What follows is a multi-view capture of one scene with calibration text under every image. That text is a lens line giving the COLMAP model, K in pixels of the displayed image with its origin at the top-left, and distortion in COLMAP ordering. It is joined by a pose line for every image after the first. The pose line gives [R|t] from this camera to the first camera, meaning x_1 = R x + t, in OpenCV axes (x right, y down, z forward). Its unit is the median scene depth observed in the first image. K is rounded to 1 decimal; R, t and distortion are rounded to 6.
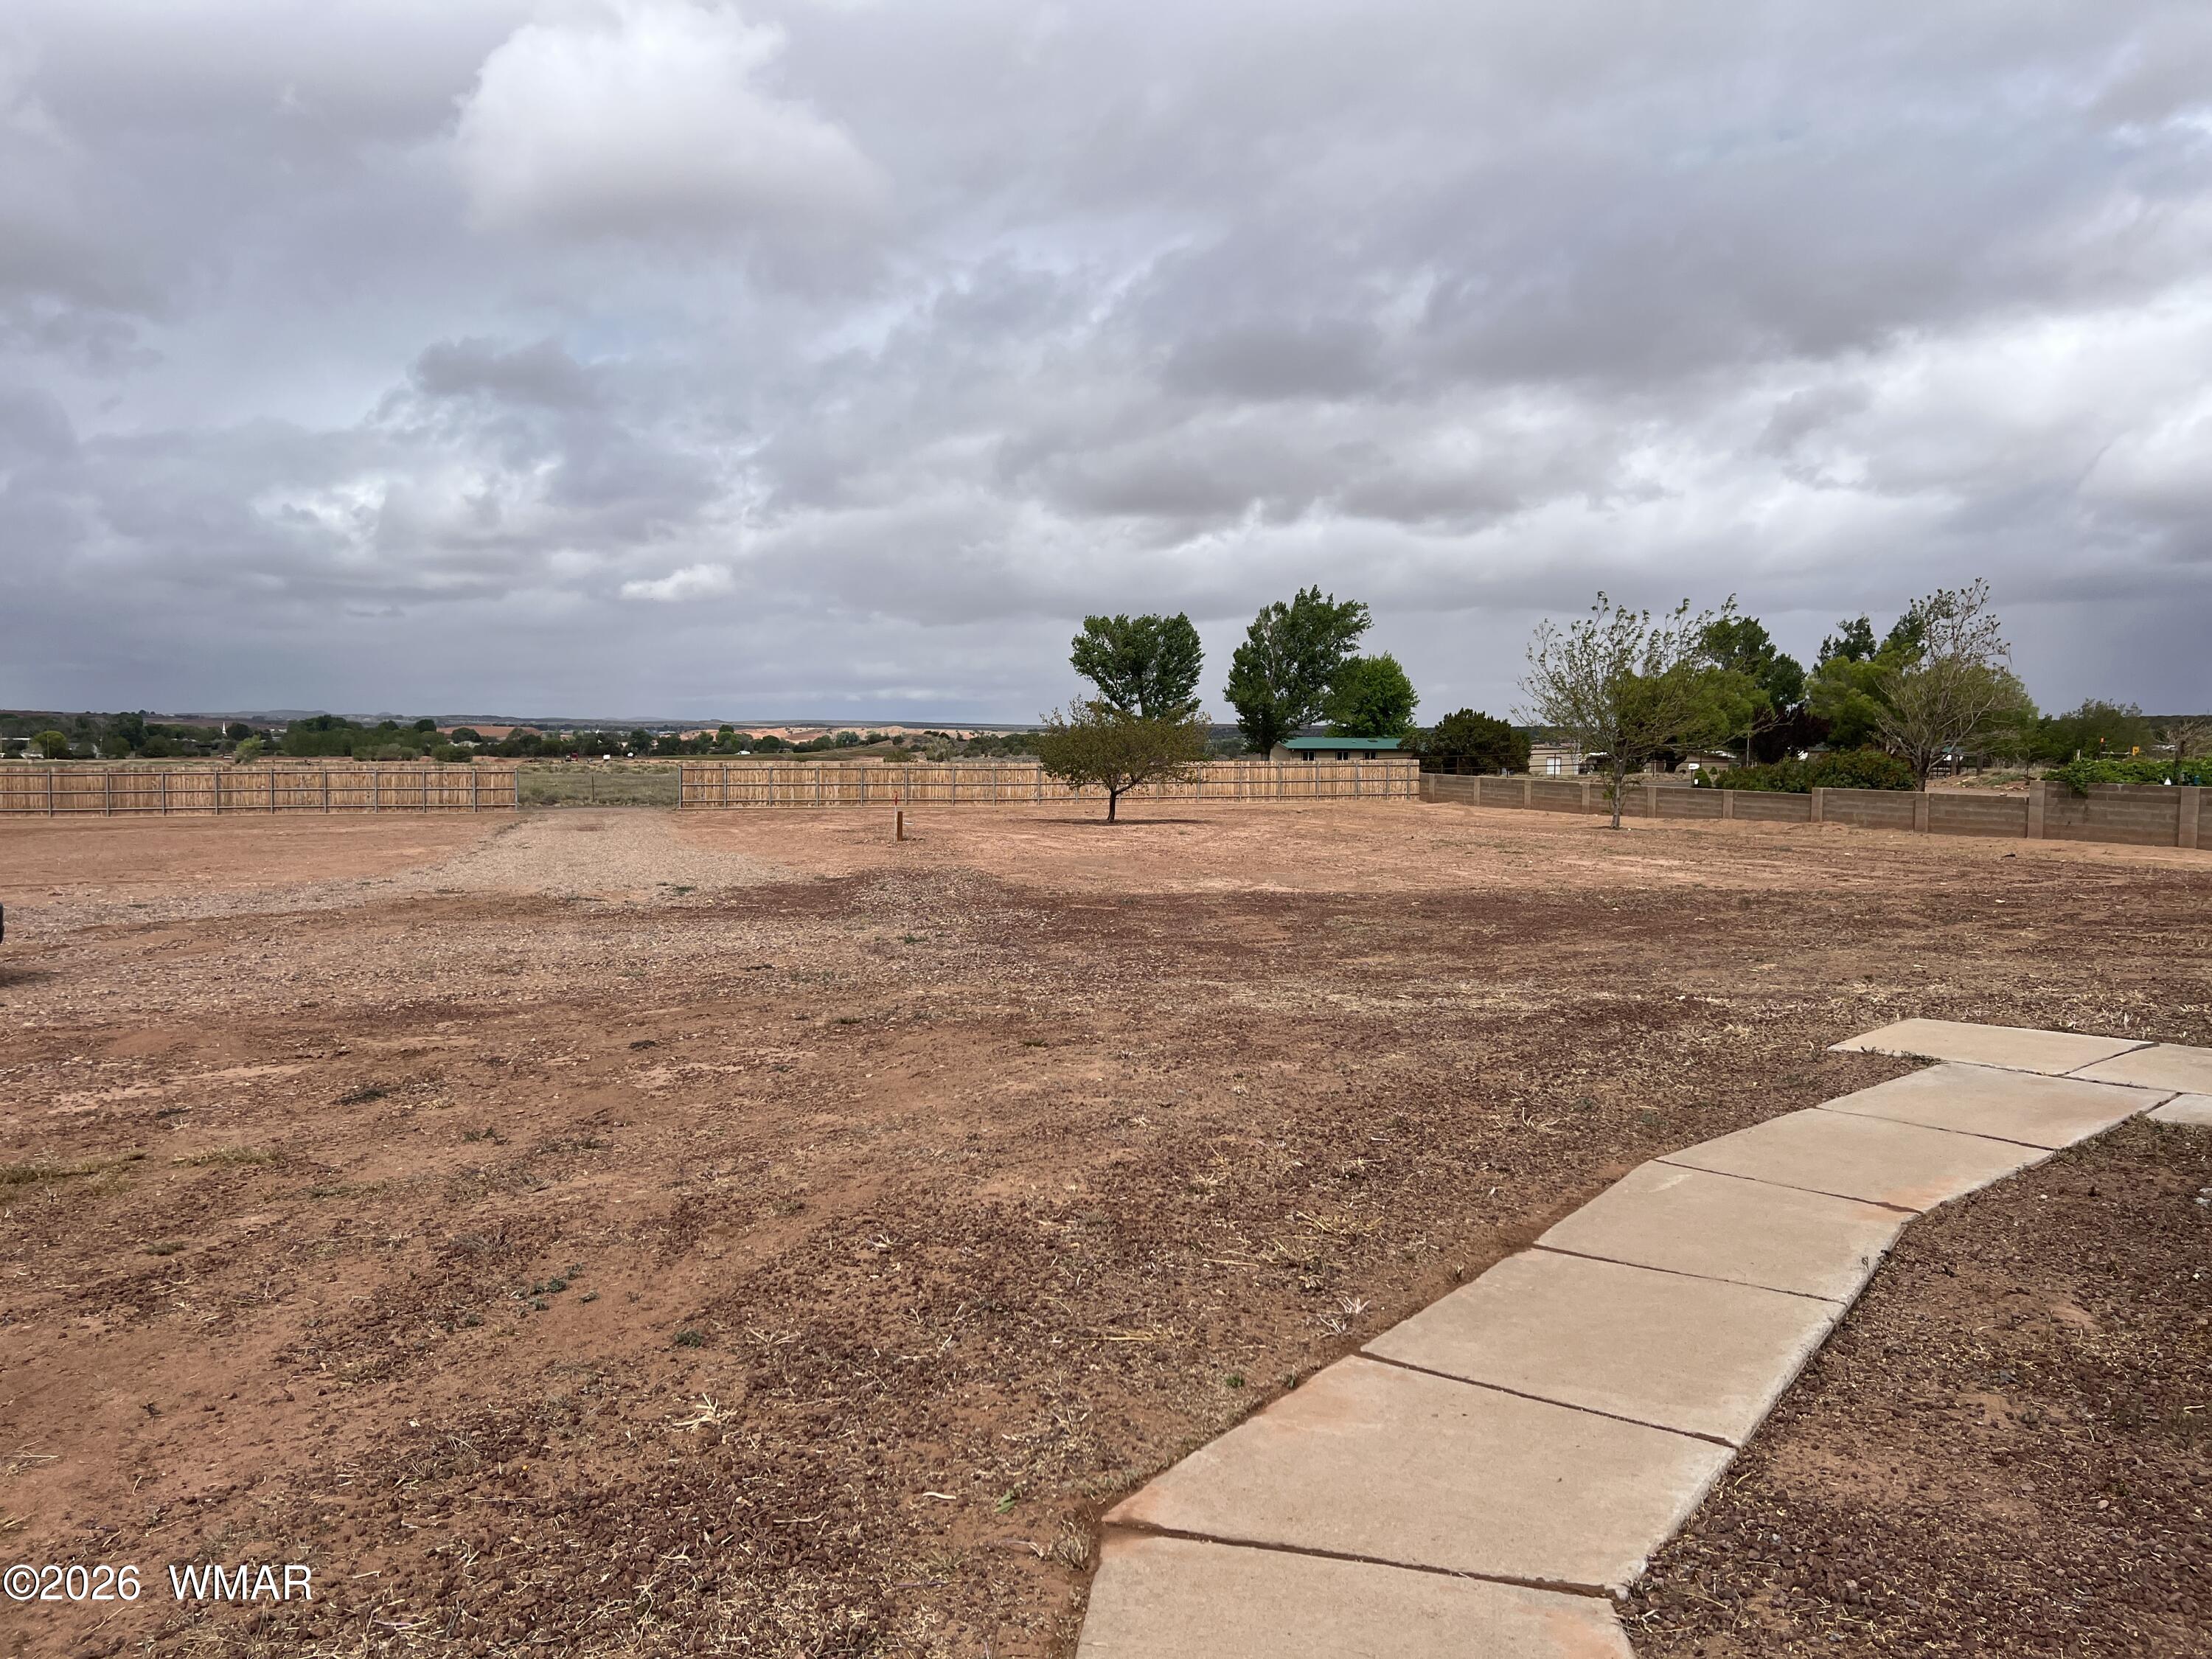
lens RADIAL K [[1684.8, 0, 1107.4], [0, 1684.8, 830.0], [0, 0, 1]] dist [0.048695, -0.001621]
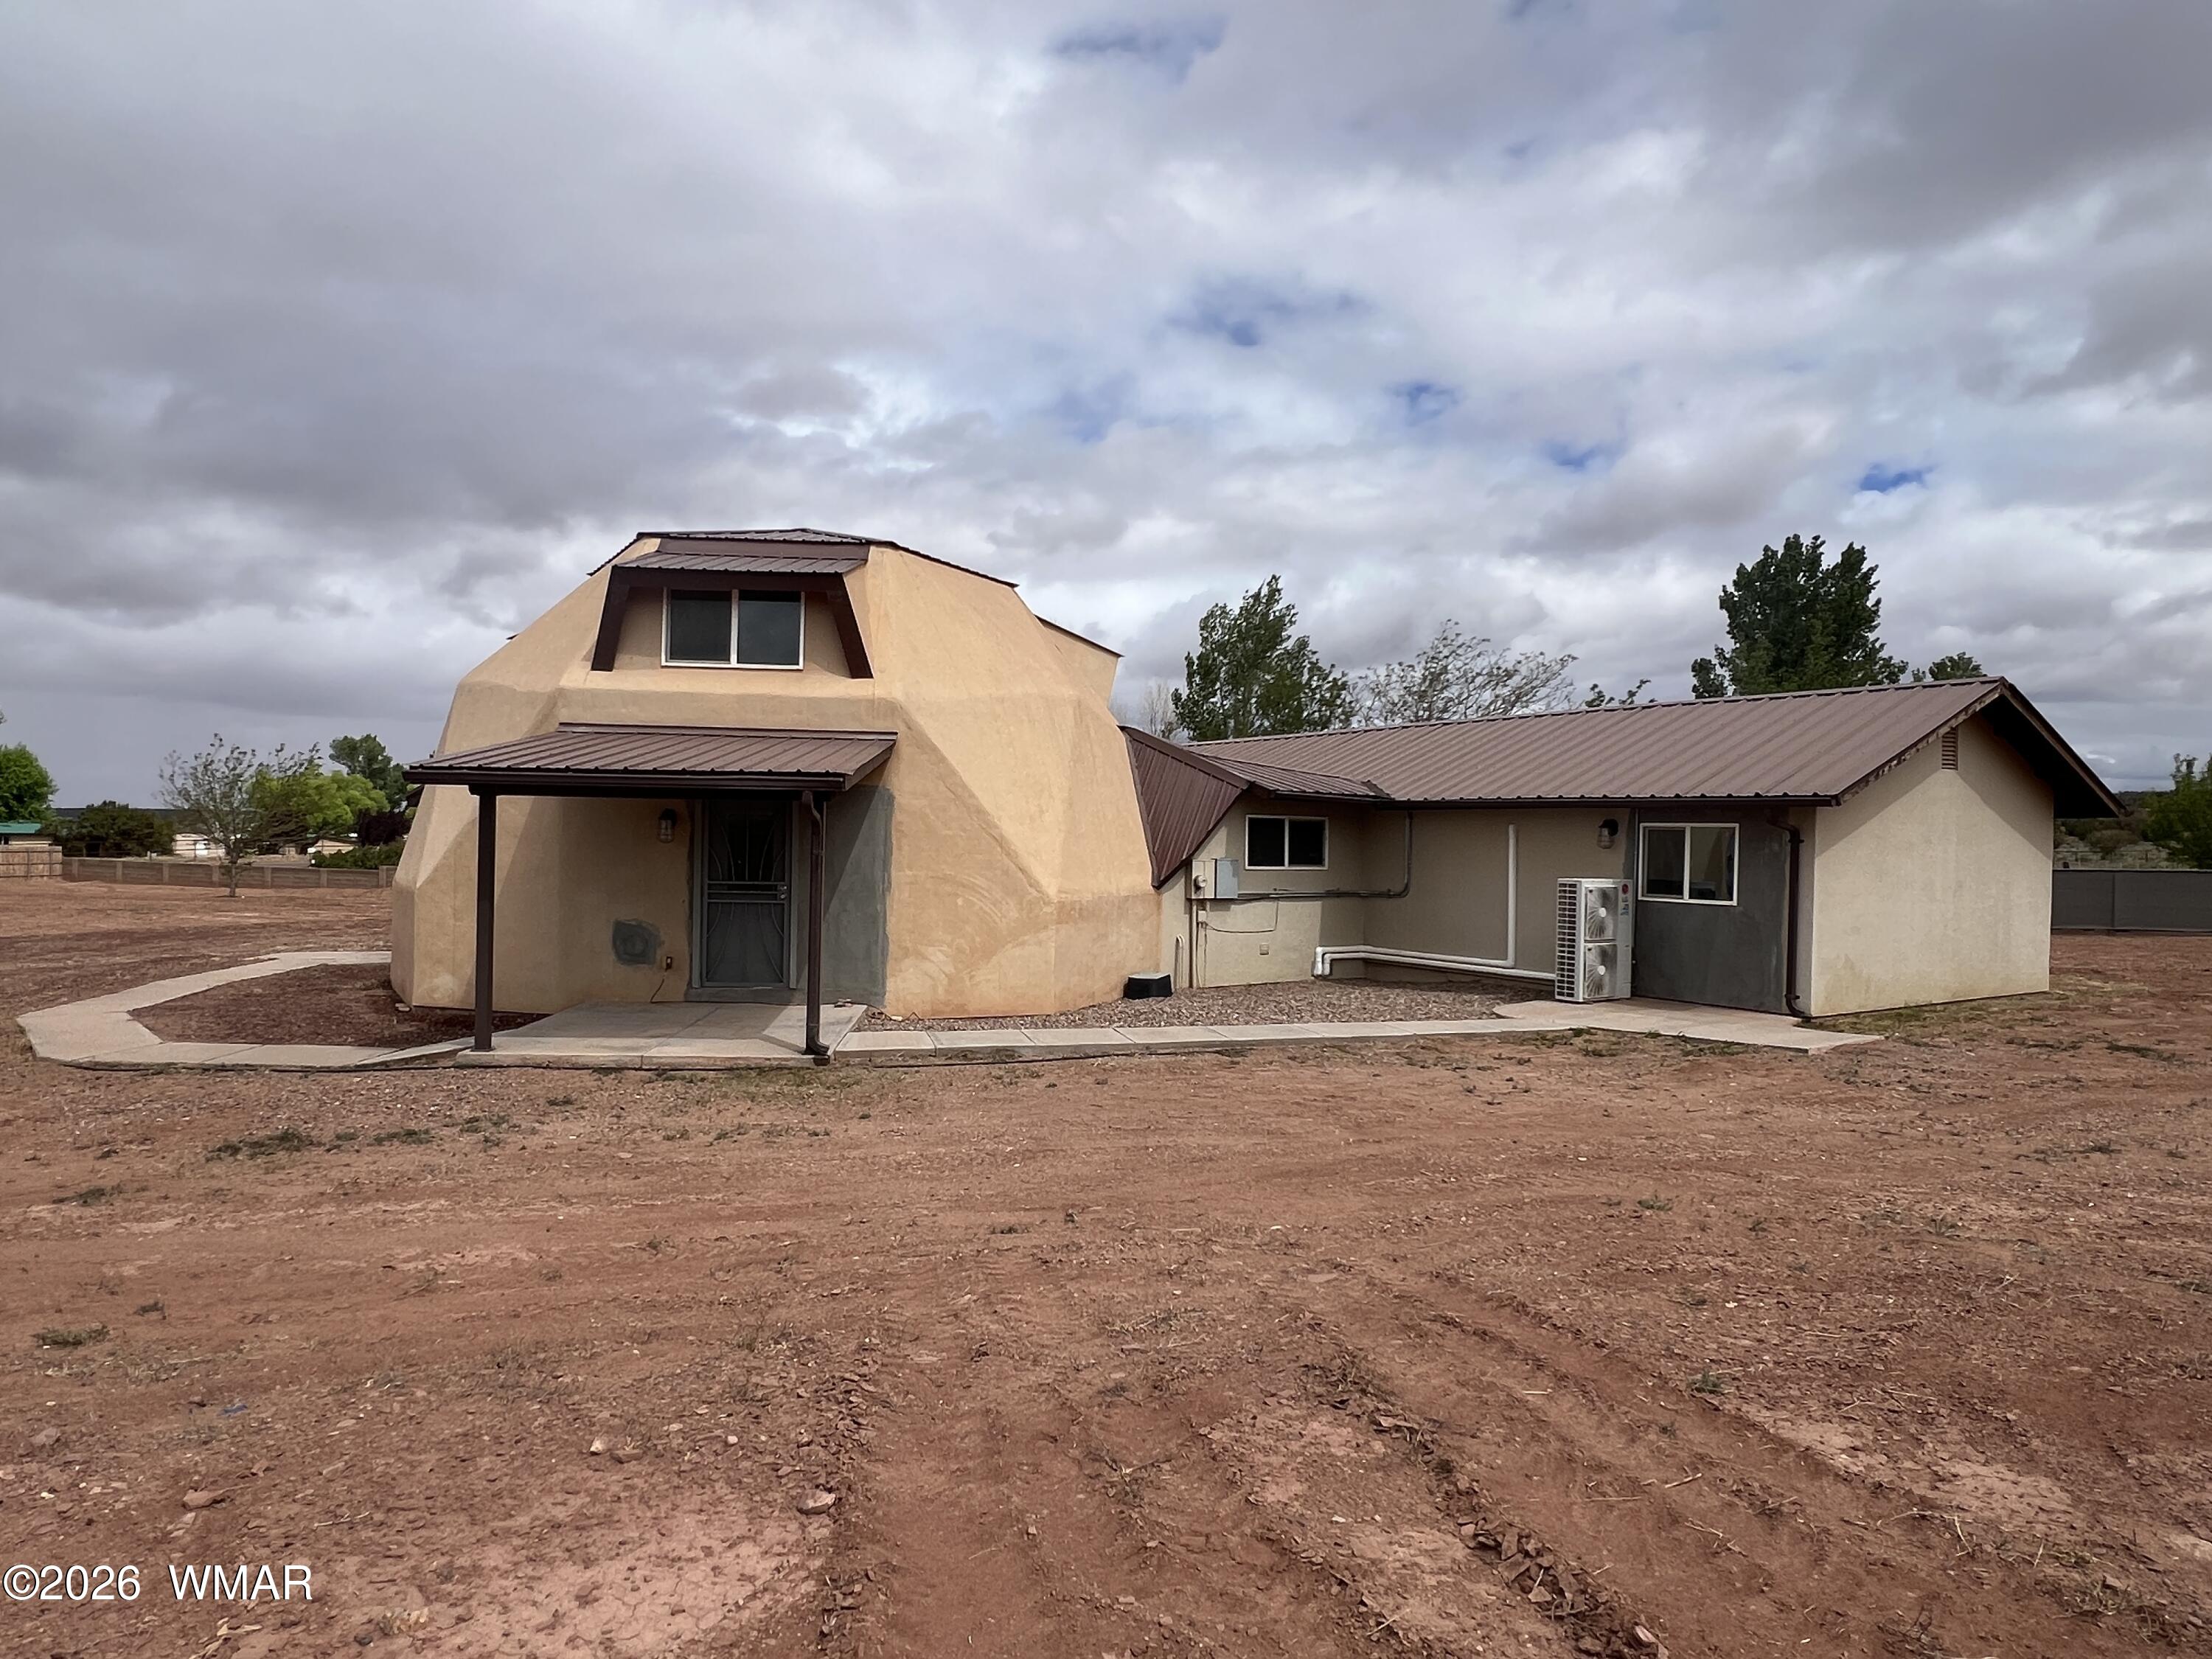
lens RADIAL K [[1310.5, 0, 1106.1], [0, 1310.5, 843.8], [0, 0, 1]] dist [-0.014737, 0.001239]
pose [[0.650850, -0.002522, 0.759202, -0.050816], [0.031826, 0.999206, -0.023964, 0.003663], [-0.758539, 0.039760, 0.650414, -0.252034]]
